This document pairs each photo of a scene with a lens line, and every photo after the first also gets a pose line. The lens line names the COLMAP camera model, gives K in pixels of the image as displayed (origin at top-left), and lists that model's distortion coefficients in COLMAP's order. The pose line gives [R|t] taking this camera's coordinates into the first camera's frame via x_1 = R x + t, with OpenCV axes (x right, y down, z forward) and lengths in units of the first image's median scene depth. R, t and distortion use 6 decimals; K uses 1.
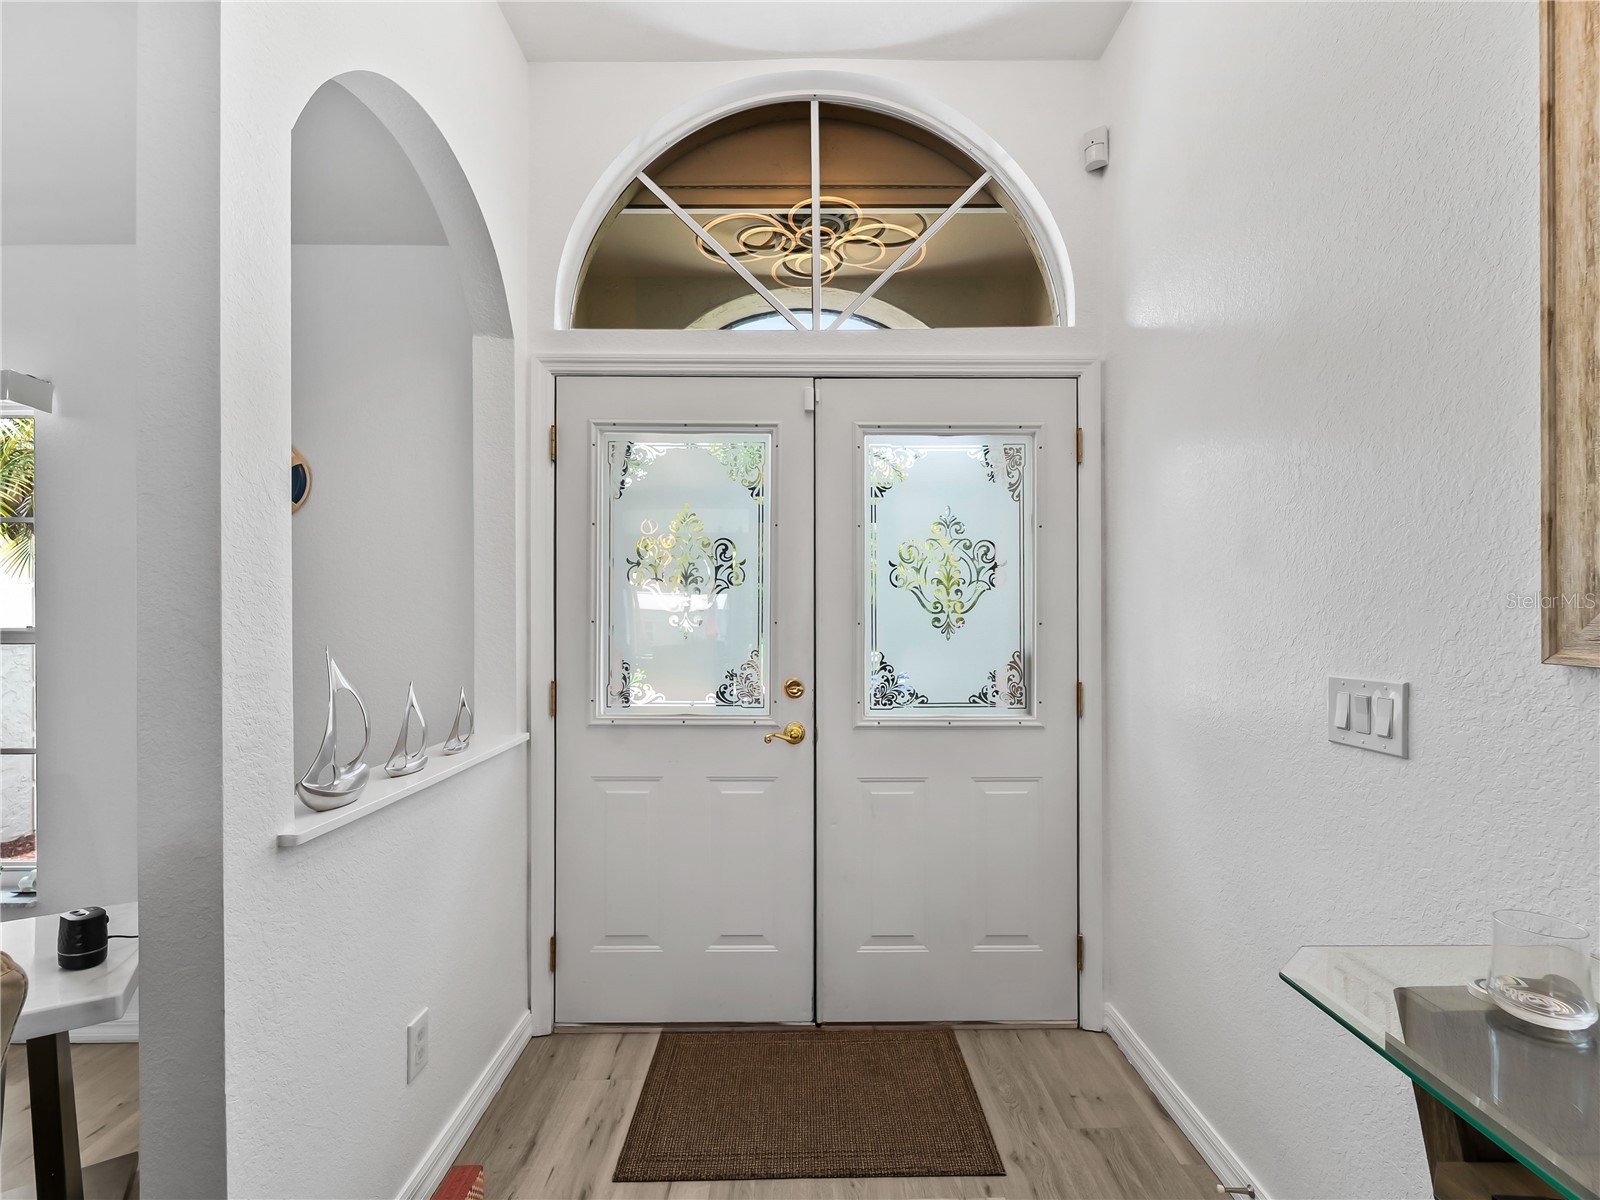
lens RADIAL K [[744.1, 0, 809.0], [0, 744.1, 623.5], [0, 0, 1]] dist [-0.000846, -0.000425]
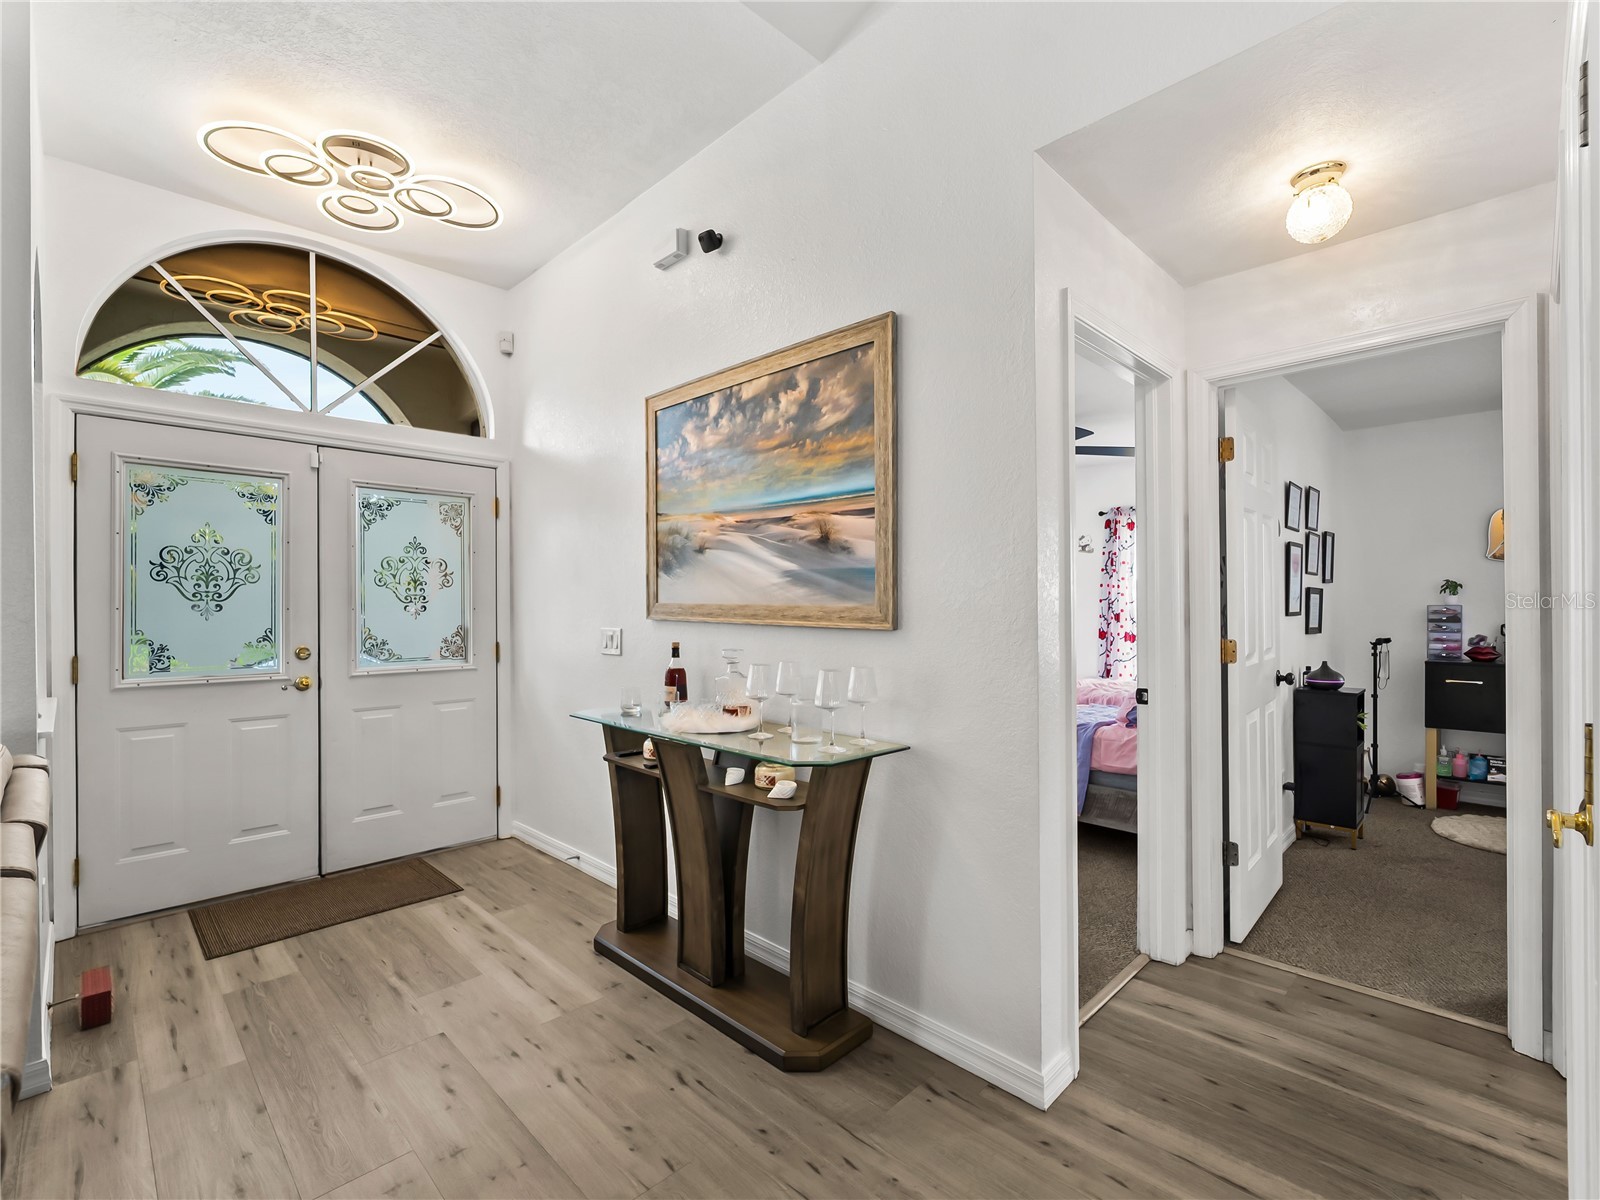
lens RADIAL K [[730.4, 0, 803.9], [0, 730.4, 603.0], [0, 0, 1]] dist [-0.001768, -0.001117]
pose [[0.721119, 0.000804, 0.692811, -0.307621], [0.006700, 0.999944, -0.008133, 0.005689], [-0.692779, 0.010507, 0.721073, -0.741978]]
